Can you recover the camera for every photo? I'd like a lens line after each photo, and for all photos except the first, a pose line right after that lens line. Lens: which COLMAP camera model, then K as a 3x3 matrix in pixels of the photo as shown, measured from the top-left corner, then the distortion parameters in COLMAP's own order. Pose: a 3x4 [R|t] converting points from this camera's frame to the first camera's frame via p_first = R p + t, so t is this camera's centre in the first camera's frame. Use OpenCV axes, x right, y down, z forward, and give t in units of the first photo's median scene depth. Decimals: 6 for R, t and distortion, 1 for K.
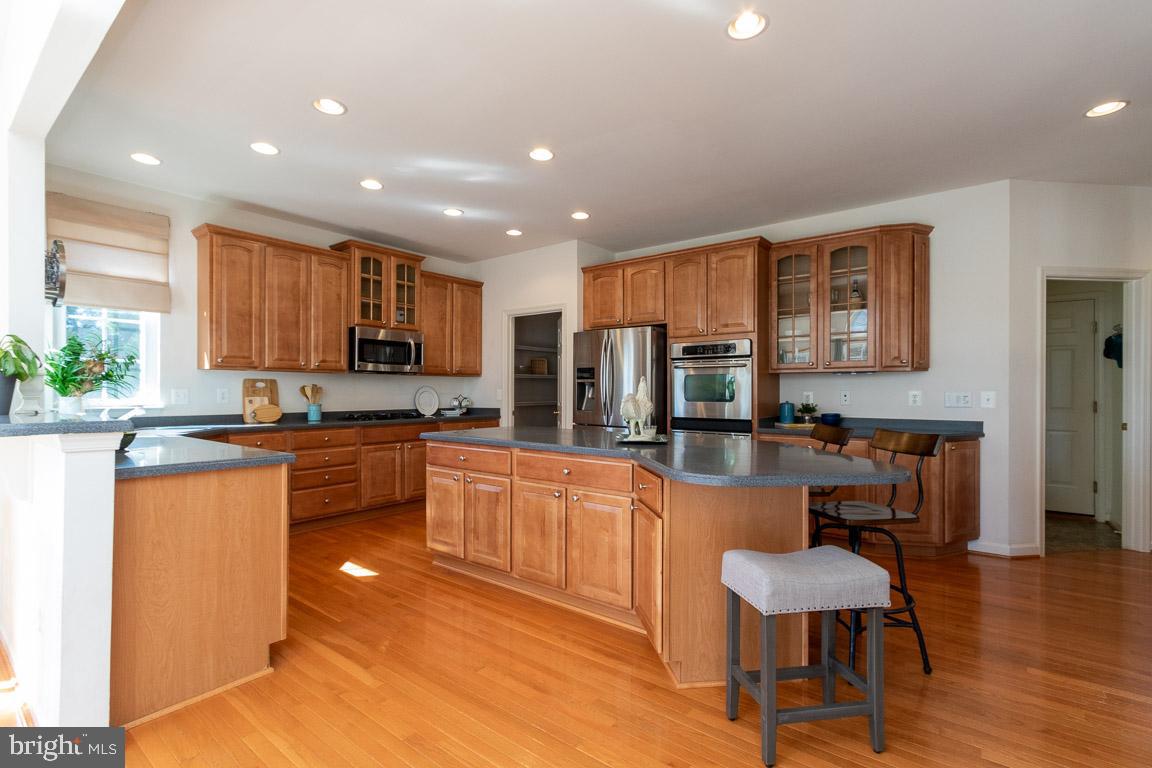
lens RADIAL K [[526.5, 0, 570.9], [0, 526.5, 396.4], [0, 0, 1]] dist [0.001649, -0.000765]
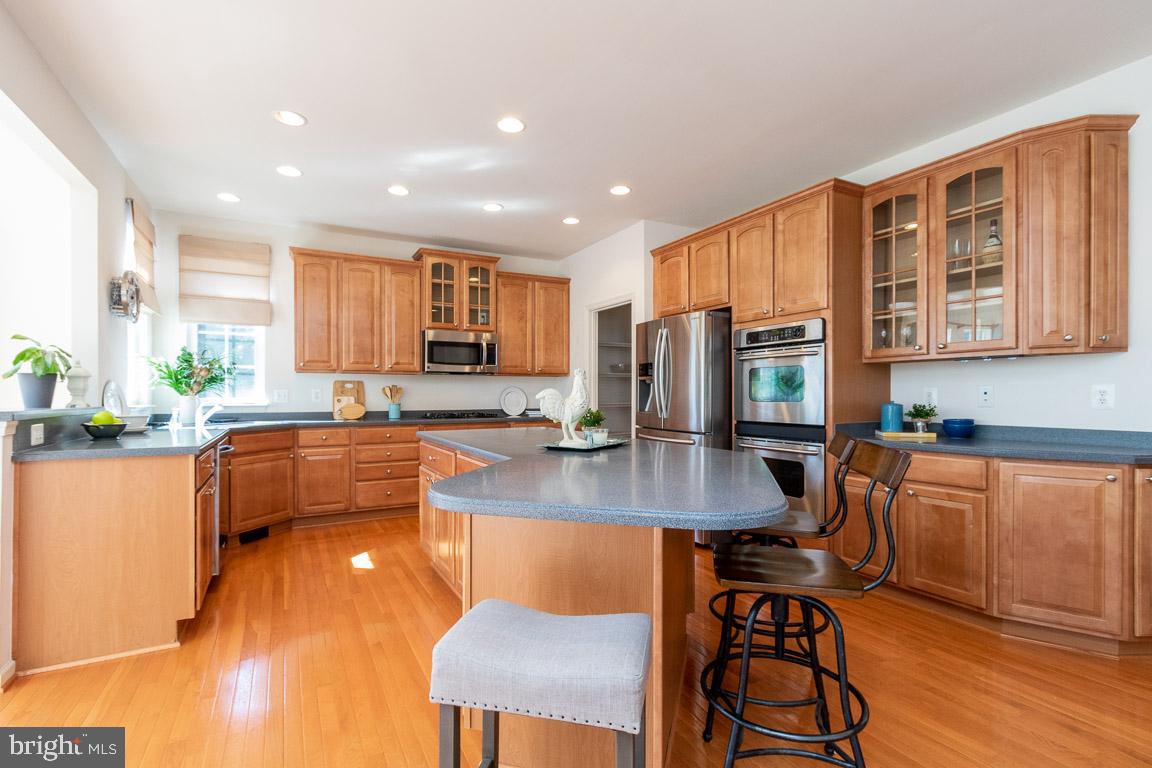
lens RADIAL K [[526.5, 0, 570.9], [0, 526.5, 396.4], [0, 0, 1]] dist [0.001649, -0.000765]
pose [[0.916713, -0.002157, -0.399541, 0.297333], [-0.000154, 0.999983, -0.005751, 0.007180], [0.399547, 0.005333, 0.916697, 0.160228]]
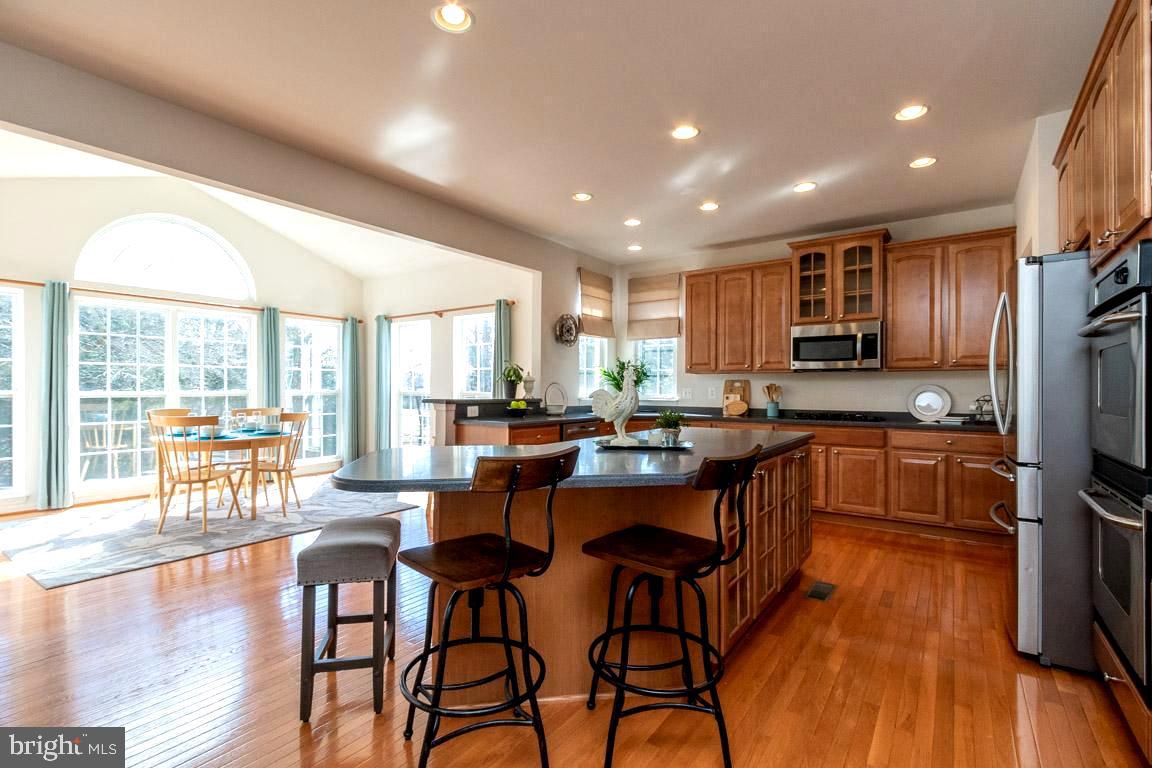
lens RADIAL K [[526.5, 0, 570.9], [0, 526.5, 396.4], [0, 0, 1]] dist [0.001649, -0.000765]
pose [[0.030617, 0.014195, -0.999430, 0.642337], [-0.015647, 0.999783, 0.013720, -0.004849], [0.999409, 0.015218, 0.030833, 0.577589]]
